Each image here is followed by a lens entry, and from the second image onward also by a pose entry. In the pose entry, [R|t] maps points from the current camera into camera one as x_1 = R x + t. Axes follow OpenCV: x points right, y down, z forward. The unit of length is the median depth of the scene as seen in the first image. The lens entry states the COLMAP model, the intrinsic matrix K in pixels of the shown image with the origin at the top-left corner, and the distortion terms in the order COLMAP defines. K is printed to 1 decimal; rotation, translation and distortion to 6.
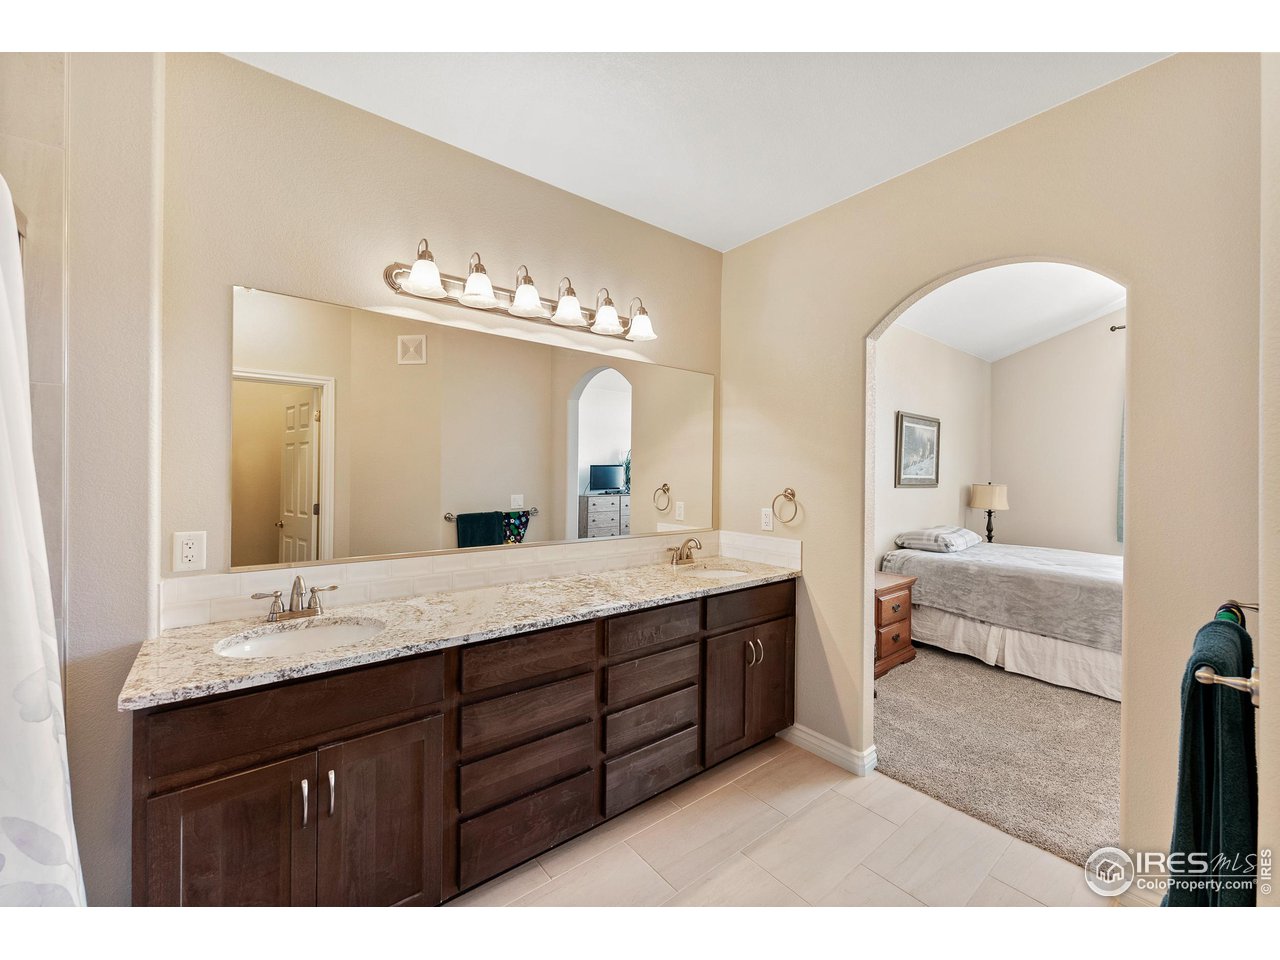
lens RADIAL K [[514.0, 0, 642.2], [0, 514.0, 482.8], [0, 0, 1]] dist [0.000630, -0.000336]
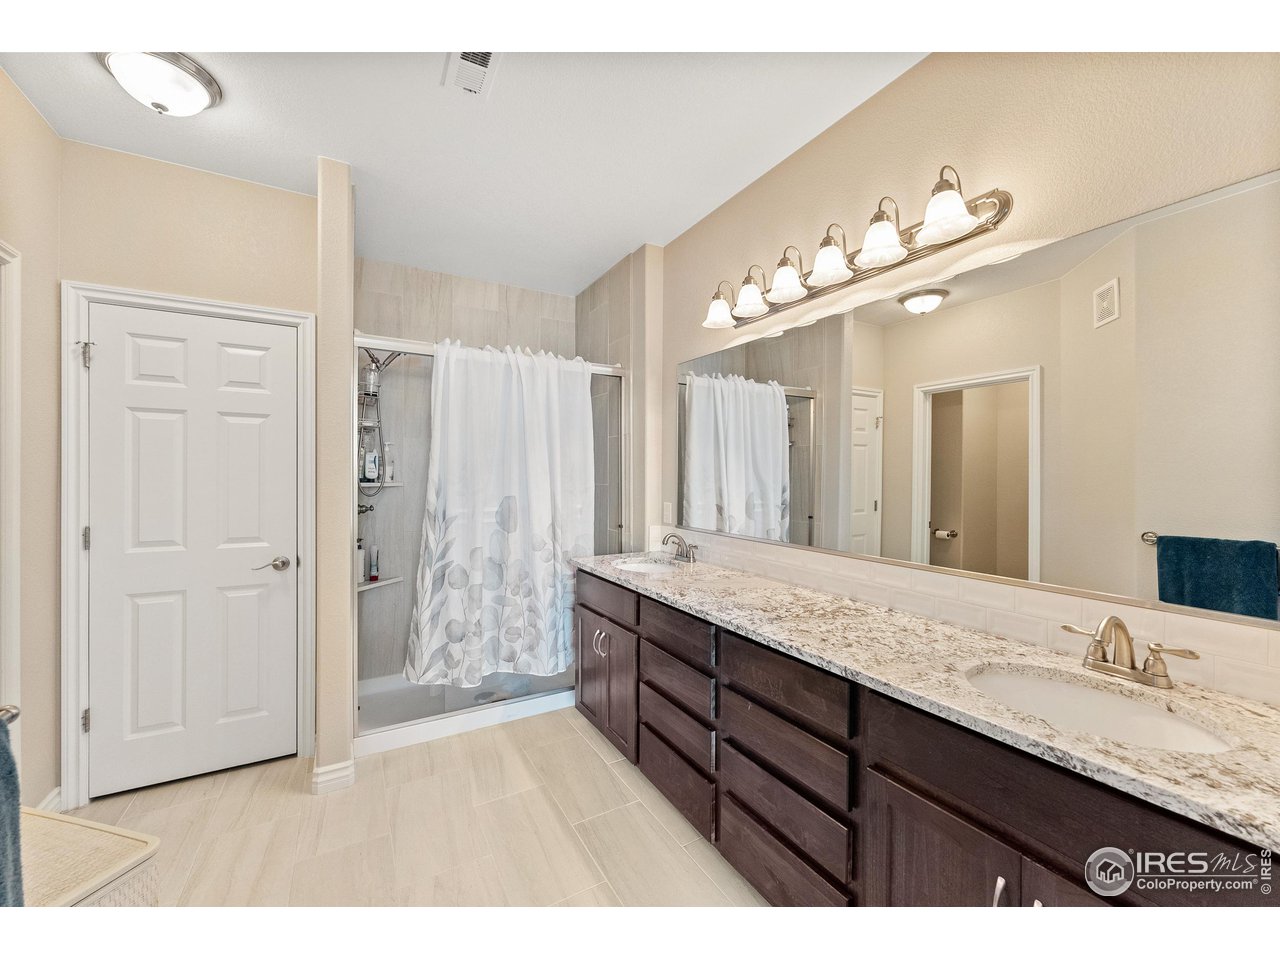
lens RADIAL K [[514.0, 0, 641.2], [0, 514.0, 474.8], [0, 0, 1]] dist [0.000630, -0.000336]
pose [[-0.166687, -0.006280, -0.985990, 0.731686], [-0.019266, 0.999810, -0.003111, 0.002799], [0.985822, 0.018477, -0.166776, 0.884475]]
